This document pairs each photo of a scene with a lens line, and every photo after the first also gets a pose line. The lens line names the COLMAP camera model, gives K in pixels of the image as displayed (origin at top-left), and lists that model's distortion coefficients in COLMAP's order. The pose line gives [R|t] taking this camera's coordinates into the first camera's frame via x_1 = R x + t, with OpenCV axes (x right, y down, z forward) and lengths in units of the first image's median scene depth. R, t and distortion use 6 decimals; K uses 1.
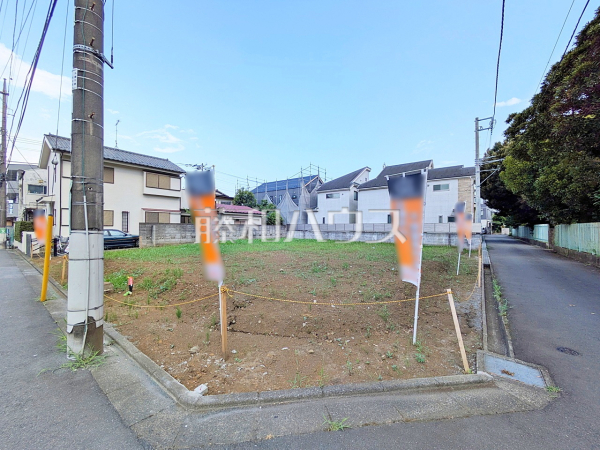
lens RADIAL K [[237.4, 0, 301.2], [0, 237.4, 224.4], [0, 0, 1]] dist [-0.004276, 0.002737]
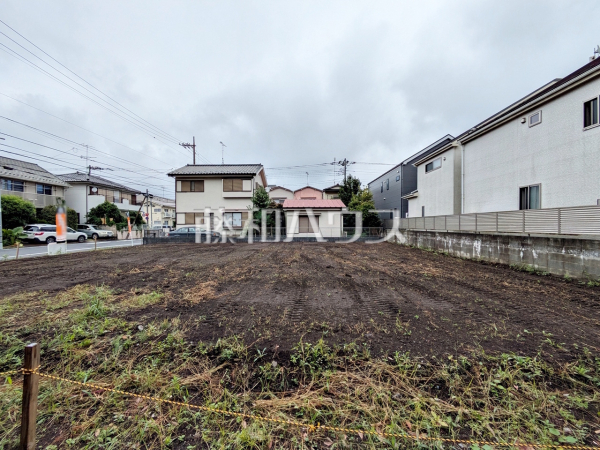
lens RADIAL K [[237.4, 0, 300.3], [0, 237.4, 224.8], [0, 0, 1]] dist [-0.004276, 0.002737]
pose [[0.596050, -0.006160, -0.802923, 0.501912], [0.016642, 0.999851, 0.004684, 0.010765], [0.802774, -0.016155, 0.596064, 0.548395]]
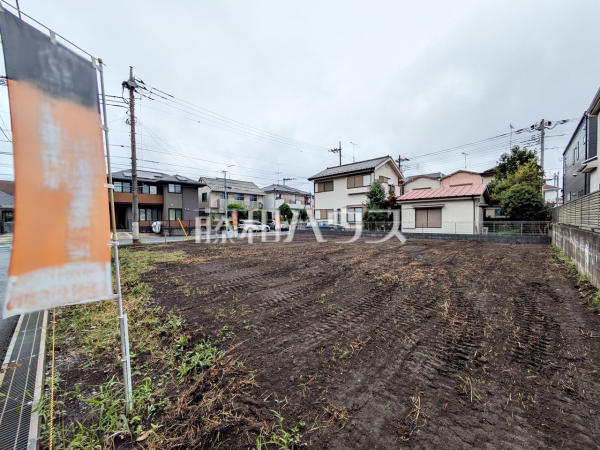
lens RADIAL K [[237.4, 0, 300.5], [0, 237.4, 224.5], [0, 0, 1]] dist [-0.004276, 0.002737]
pose [[-0.115473, 0.011833, -0.993240, 0.621027], [0.022239, 0.999709, 0.009324, 0.019609], [0.993062, -0.021012, -0.115703, 0.824398]]
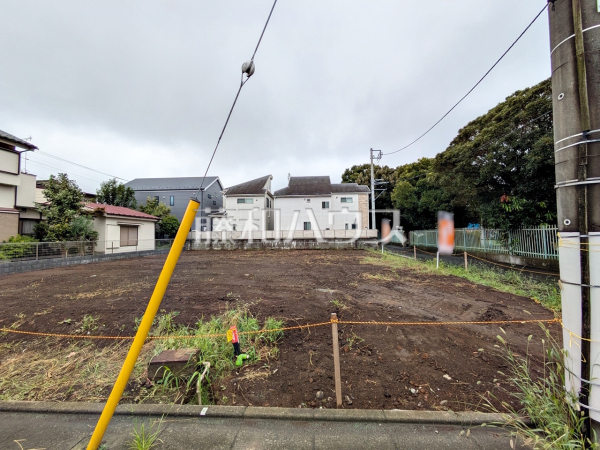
lens RADIAL K [[237.4, 0, 301.1], [0, 237.4, 225.5], [0, 0, 1]] dist [-0.004276, 0.002737]
pose [[0.825372, 0.007663, 0.564537, -0.273404], [0.007863, 0.999655, -0.025064, 0.002072], [-0.564534, 0.025126, 0.825027, 0.138101]]
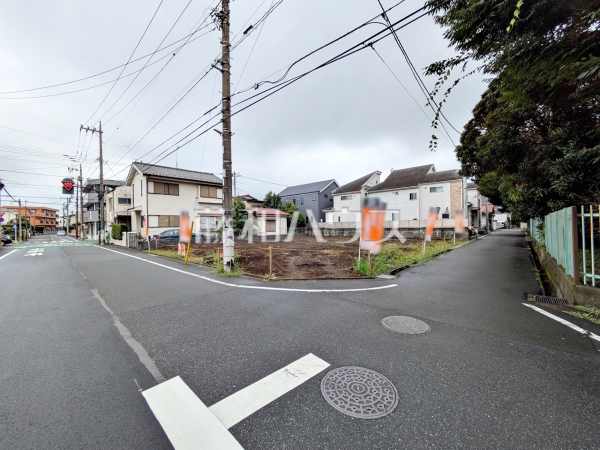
lens RADIAL K [[237.4, 0, 301.1], [0, 237.4, 225.7], [0, 0, 1]] dist [-0.004276, 0.002737]
pose [[0.995160, -0.019185, -0.096377, 0.025619], [0.020418, 0.999722, 0.011826, -0.001738], [0.096123, -0.013736, 0.995275, -0.244355]]
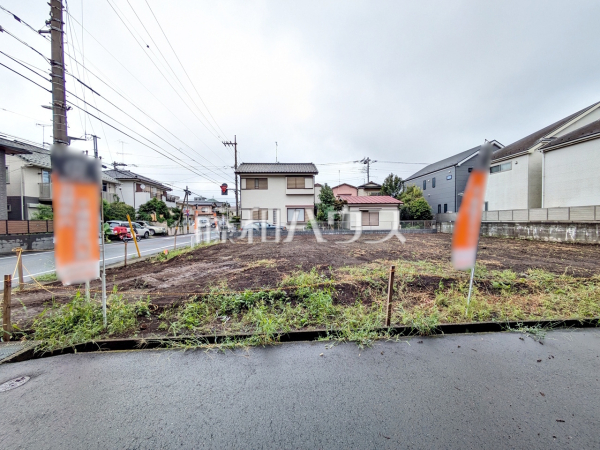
lens RADIAL K [[237.4, 0, 300.7], [0, 237.4, 224.7], [0, 0, 1]] dist [-0.004276, 0.002737]
pose [[0.656317, -0.000089, -0.754486, 0.342651], [0.025832, 0.999416, 0.022353, 0.009975], [0.754043, -0.034161, 0.655936, 0.185332]]
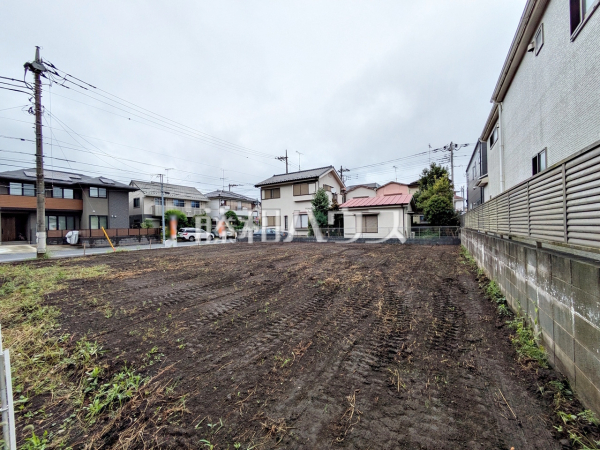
lens RADIAL K [[237.4, 0, 300.8], [0, 237.4, 224.0], [0, 0, 1]] dist [-0.004276, 0.002737]
pose [[0.103102, -0.019663, -0.994476, 0.619941], [0.034657, 0.999269, -0.016165, 0.019727], [0.994067, -0.032799, 0.103708, 0.829173]]
